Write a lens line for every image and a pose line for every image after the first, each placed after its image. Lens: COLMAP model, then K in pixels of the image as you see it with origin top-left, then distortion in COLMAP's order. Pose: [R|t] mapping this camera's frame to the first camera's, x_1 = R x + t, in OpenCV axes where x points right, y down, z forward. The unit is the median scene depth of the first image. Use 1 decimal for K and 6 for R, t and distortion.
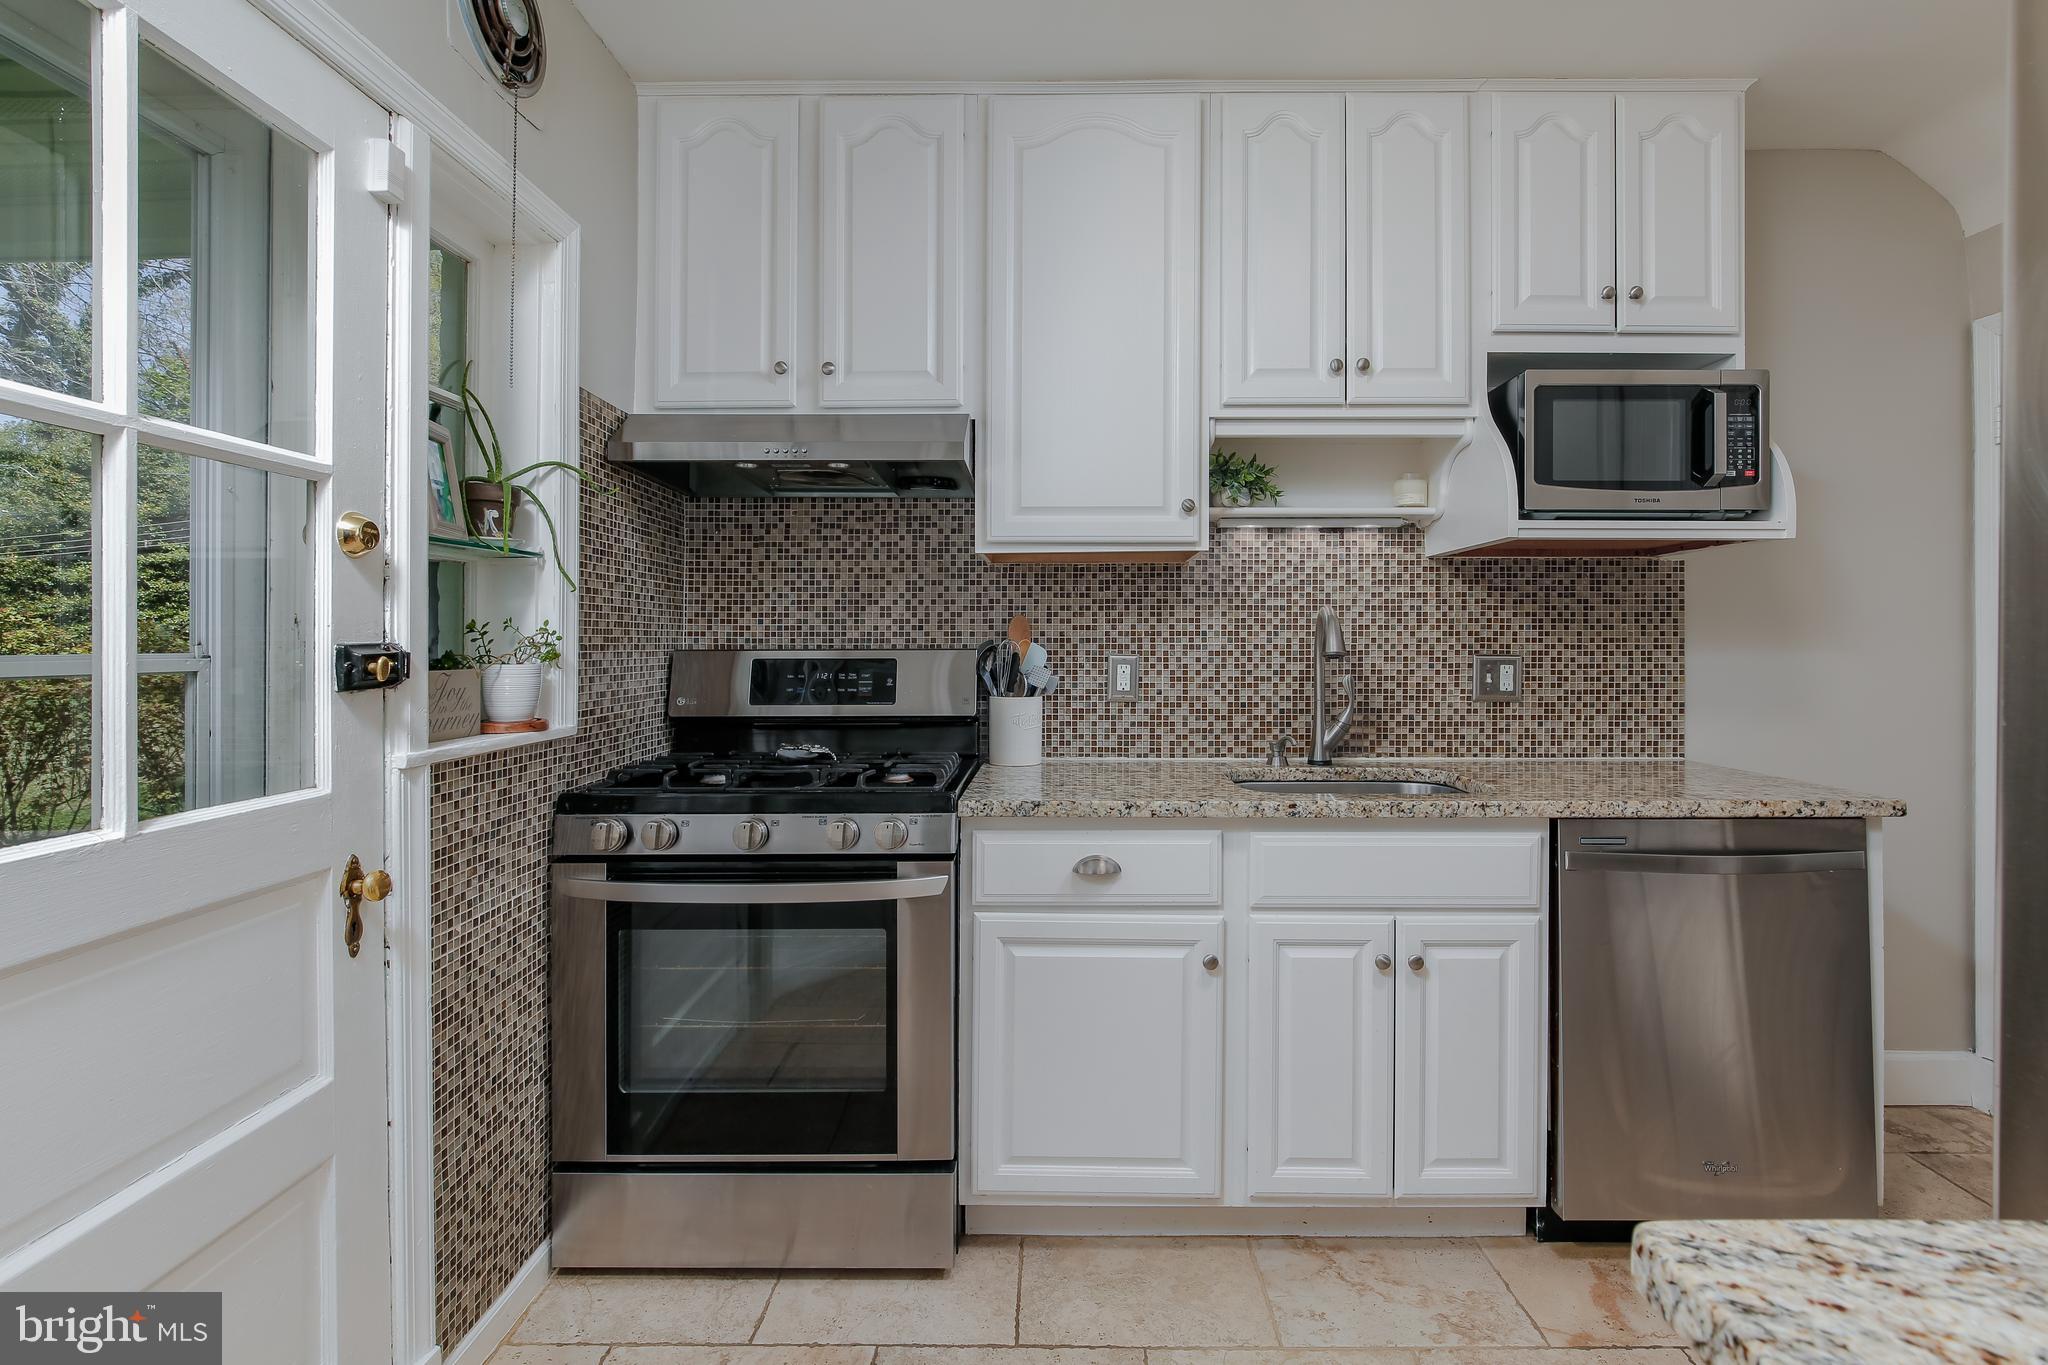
lens RADIAL K [[923.8, 0, 1036.0], [0, 923.8, 645.6], [0, 0, 1]] dist [-0.016338, 0.006300]
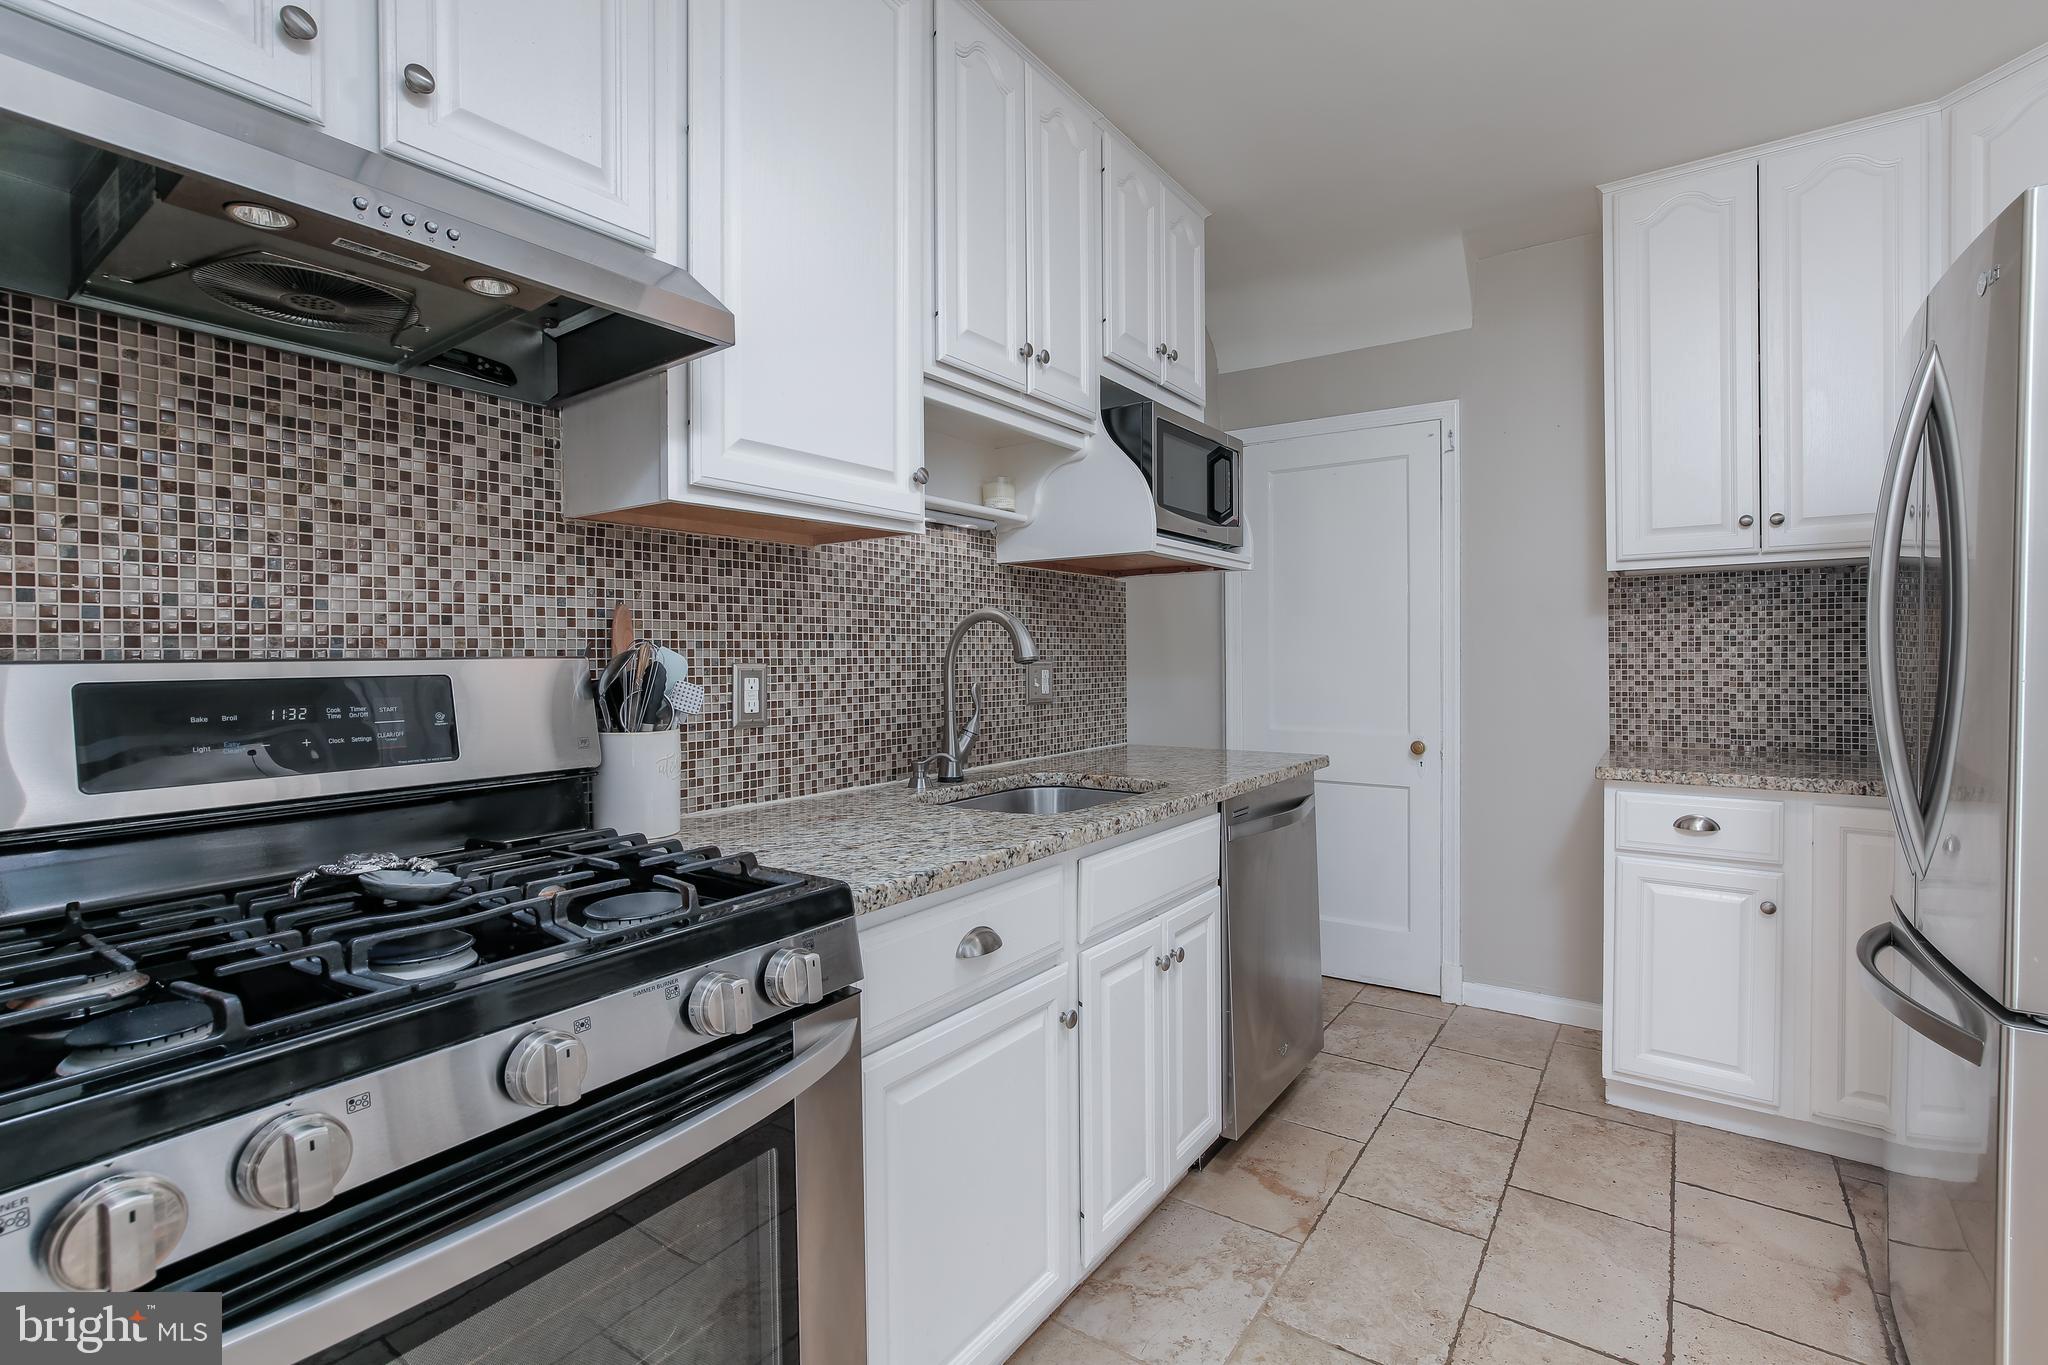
lens RADIAL K [[923.8, 0, 1021.4], [0, 923.8, 675.1], [0, 0, 1]] dist [-0.016338, 0.006300]
pose [[0.573680, -0.020860, 0.818814, -0.383722], [0.009431, 0.999778, 0.018863, 0.006694], [-0.819025, -0.003099, 0.573749, 0.400208]]
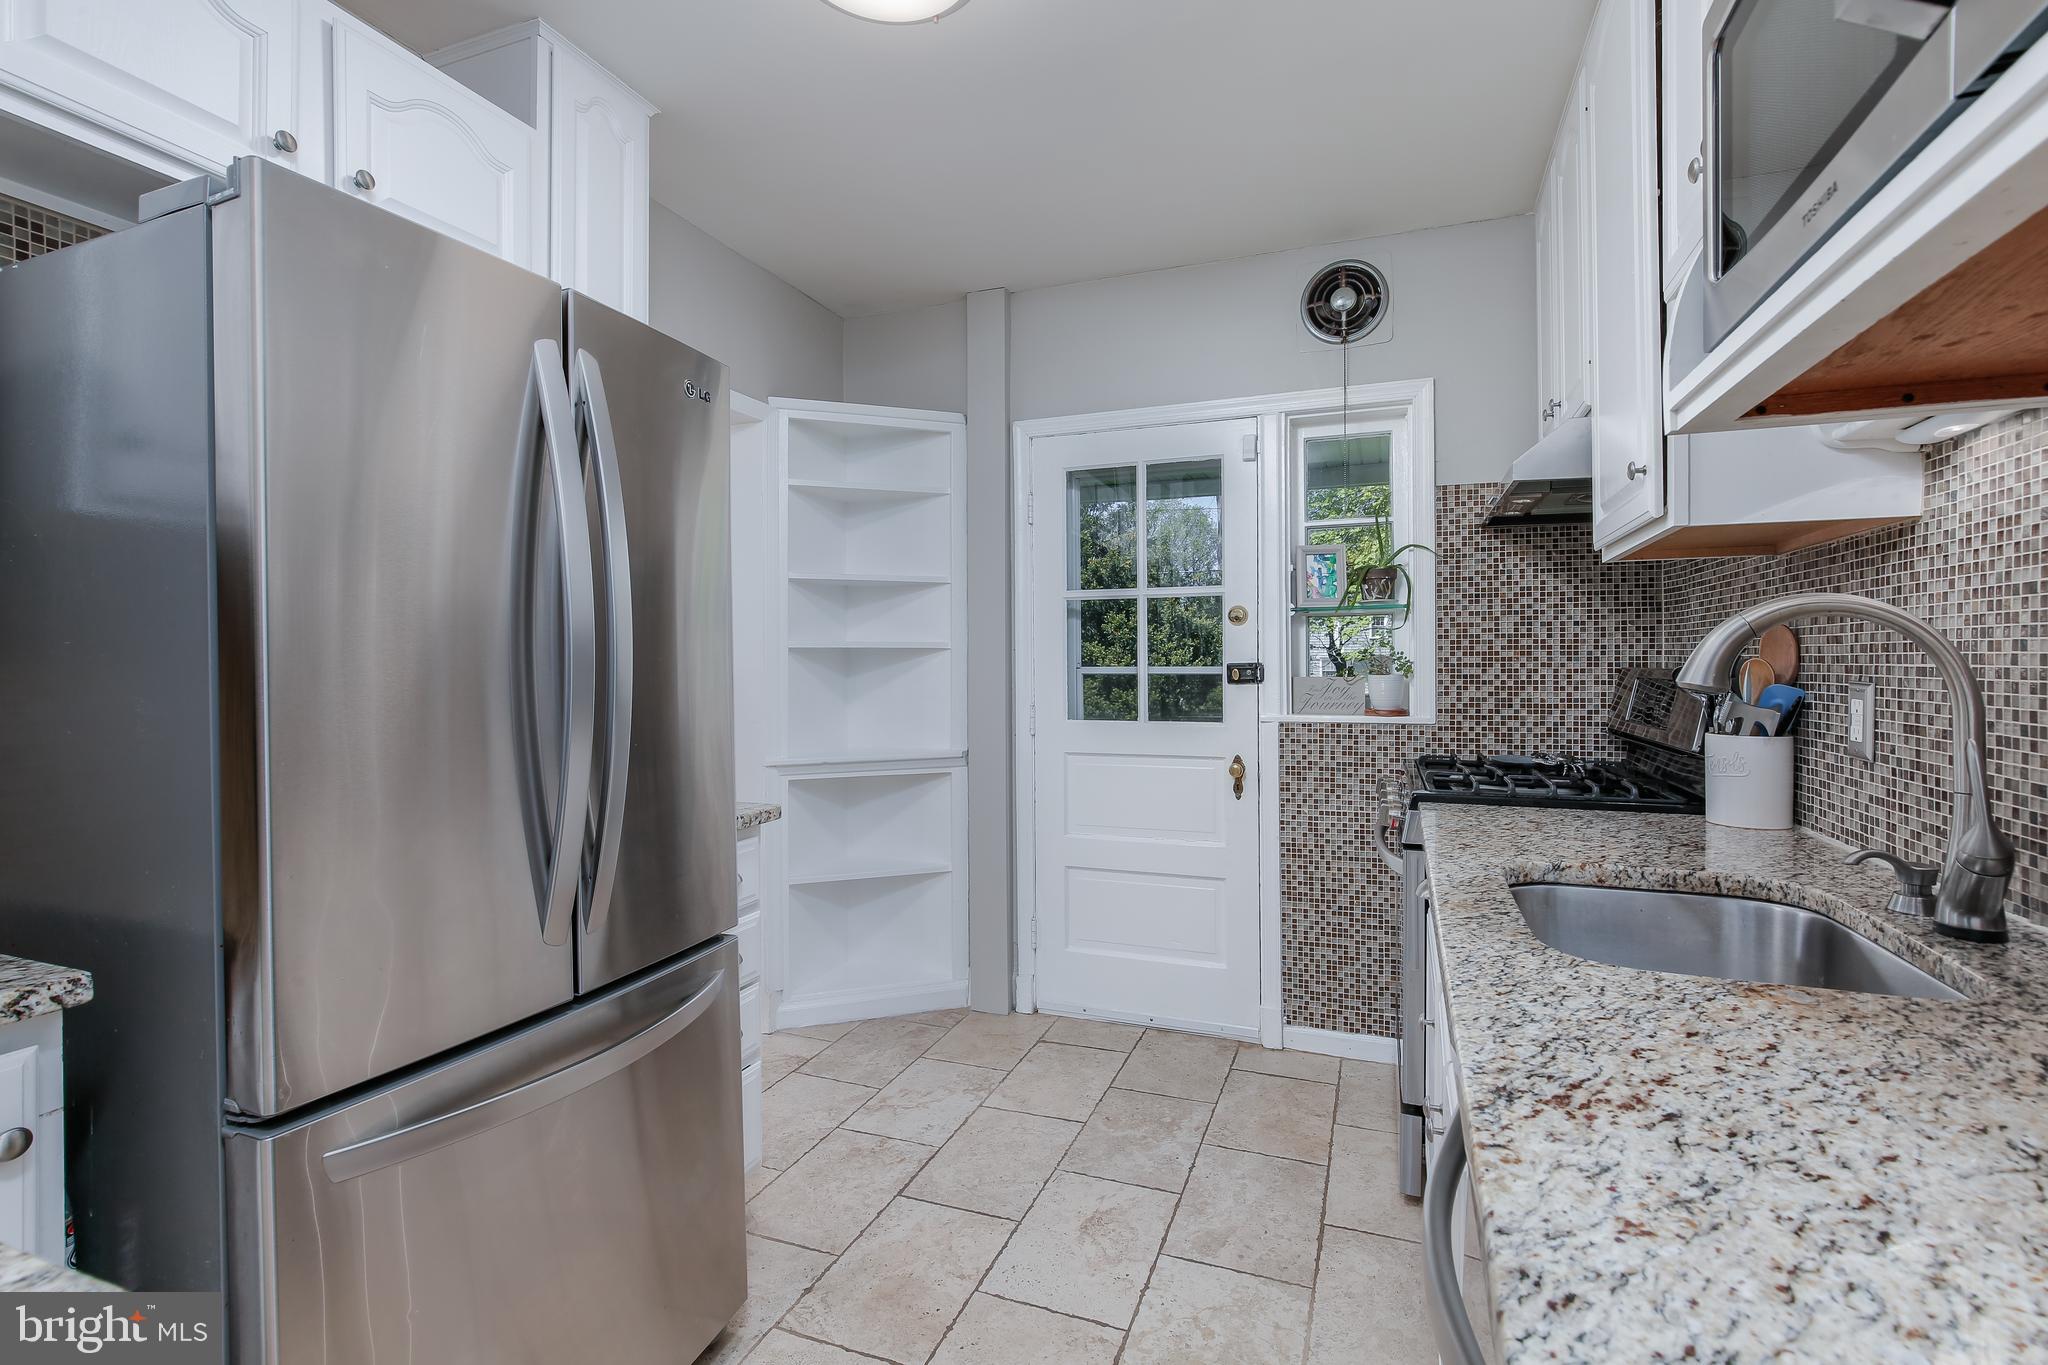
lens RADIAL K [[923.8, 0, 1029.6], [0, 923.8, 667.6], [0, 0, 1]] dist [-0.016338, 0.006300]
pose [[-0.345557, 0.011484, -0.938328, 0.849152], [0.004642, 0.999934, 0.010529, -0.008873], [0.938386, -0.000717, -0.345587, 0.694808]]
